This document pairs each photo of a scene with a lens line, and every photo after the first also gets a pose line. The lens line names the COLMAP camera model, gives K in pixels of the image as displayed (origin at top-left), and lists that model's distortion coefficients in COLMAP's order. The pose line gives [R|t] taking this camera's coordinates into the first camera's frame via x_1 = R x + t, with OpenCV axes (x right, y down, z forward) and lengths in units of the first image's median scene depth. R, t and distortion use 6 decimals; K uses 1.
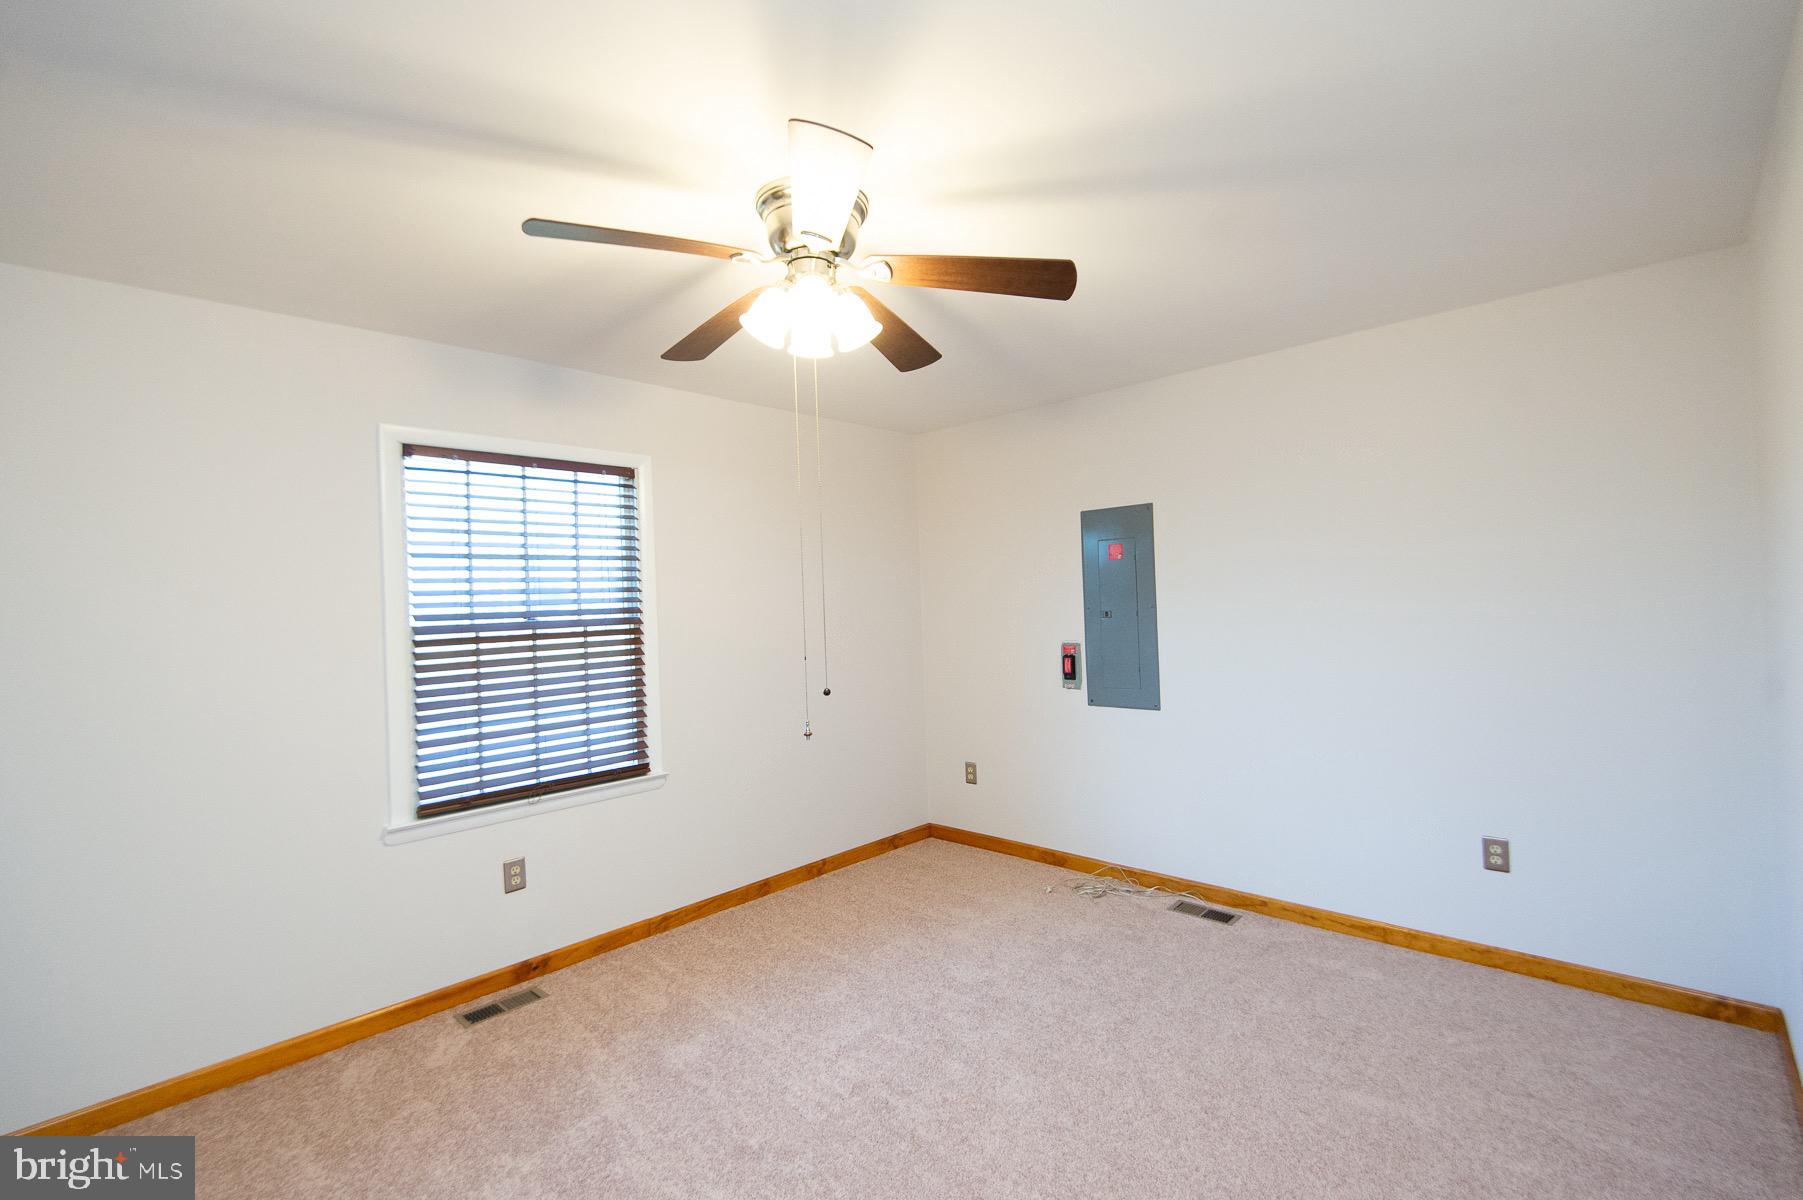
lens RADIAL K [[809.2, 0, 904.9], [0, 809.2, 598.7], [0, 0, 1]] dist [0.044643, -0.028491]
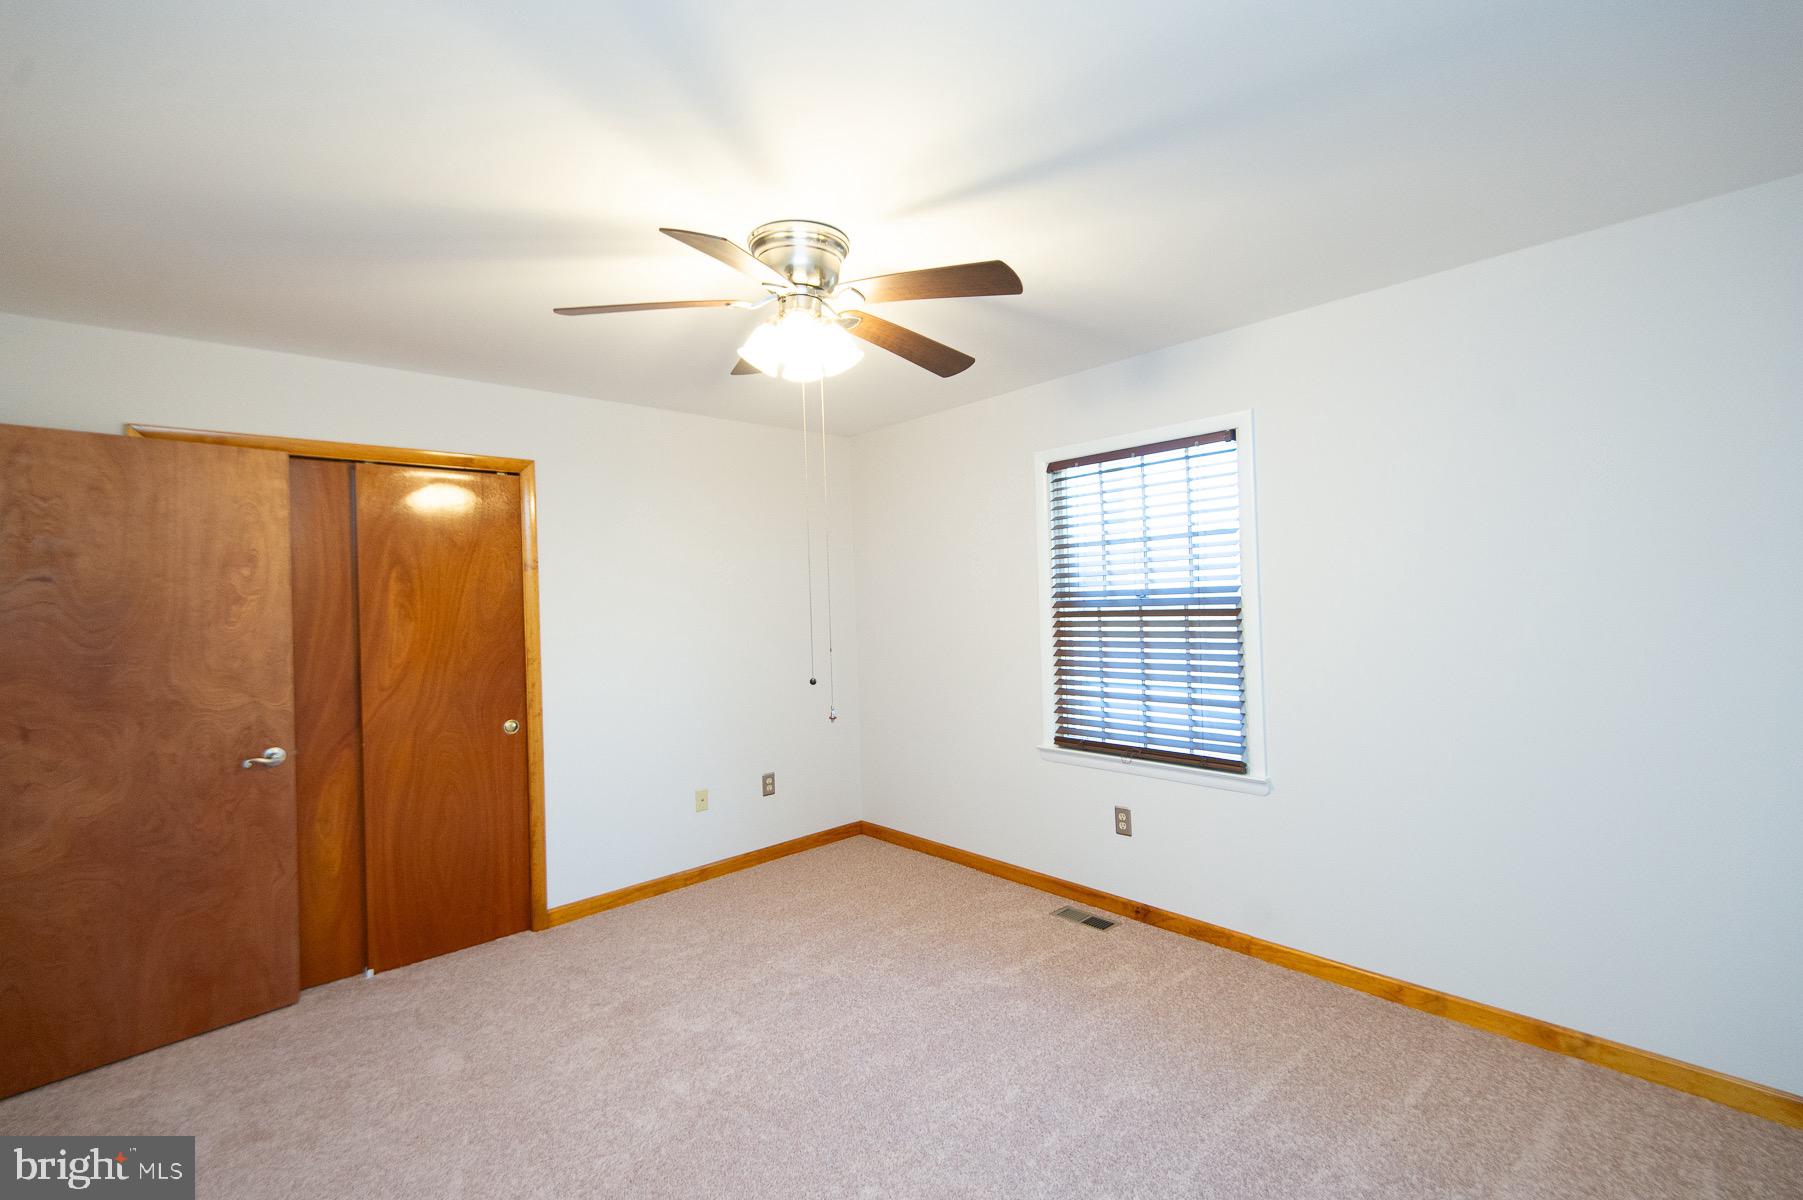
lens RADIAL K [[809.2, 0, 904.9], [0, 809.2, 598.7], [0, 0, 1]] dist [0.044643, -0.028491]
pose [[-0.099700, 0.018703, -0.994842, 0.663782], [0.030197, 0.999420, 0.015763, 0.002934], [0.994559, -0.028470, -0.100207, 0.814847]]
